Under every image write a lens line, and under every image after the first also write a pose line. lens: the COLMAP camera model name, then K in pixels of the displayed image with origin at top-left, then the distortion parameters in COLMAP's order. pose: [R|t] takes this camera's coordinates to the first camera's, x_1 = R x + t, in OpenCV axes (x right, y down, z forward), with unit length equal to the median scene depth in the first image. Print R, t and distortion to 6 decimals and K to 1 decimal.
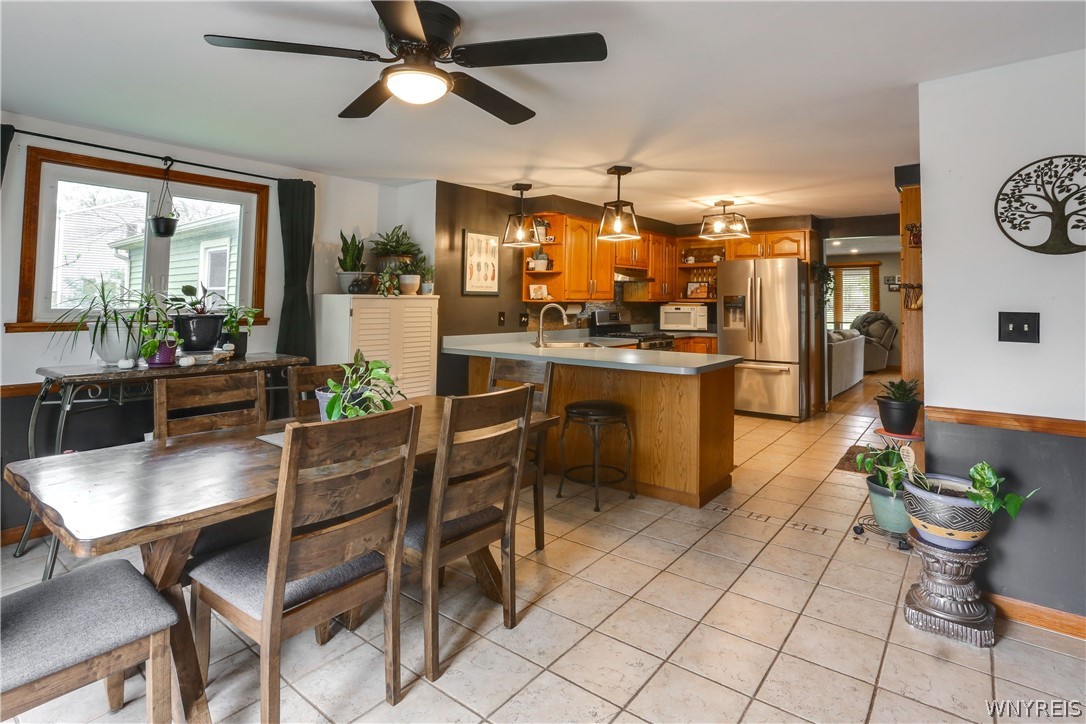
lens RADIAL K [[552.8, 0, 540.7], [0, 552.8, 285.5], [0, 0, 1]] dist [-0.031190, 0.000000]
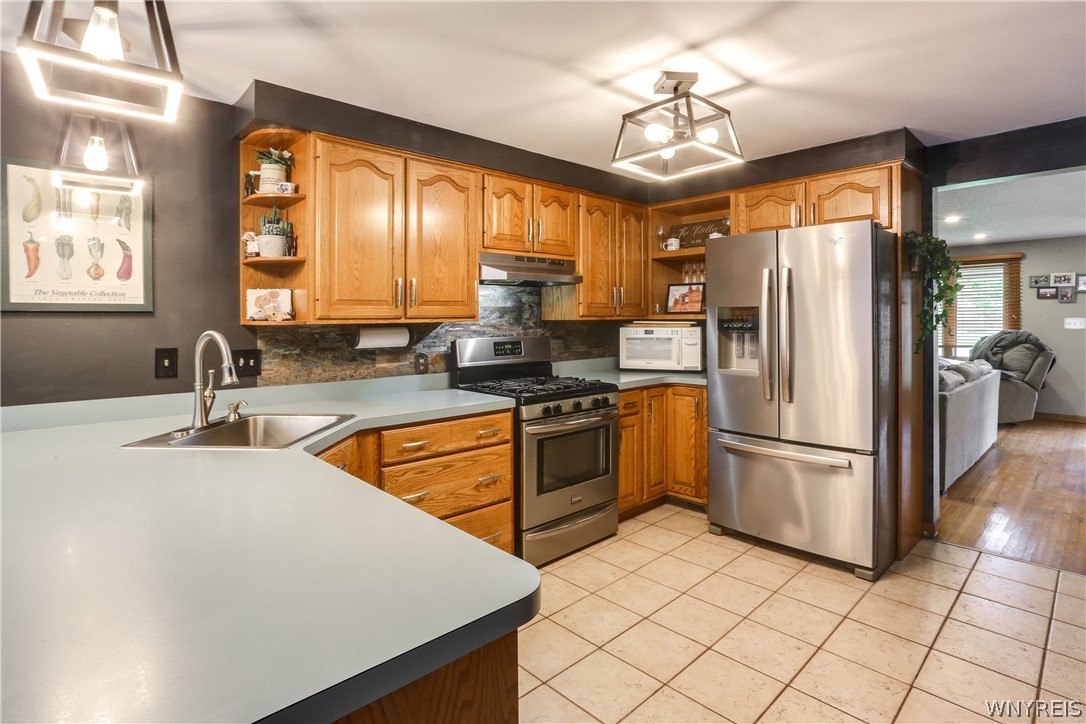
lens RADIAL K [[544.0, 0, 538.9], [0, 544.0, 321.2], [0, 0, 1]] dist [-0.025084, 0.002156]
pose [[0.989414, -0.010741, -0.144725, 0.233048], [0.015591, 0.999353, 0.032416, 0.012182], [0.144283, -0.034329, 0.988941, 0.465142]]
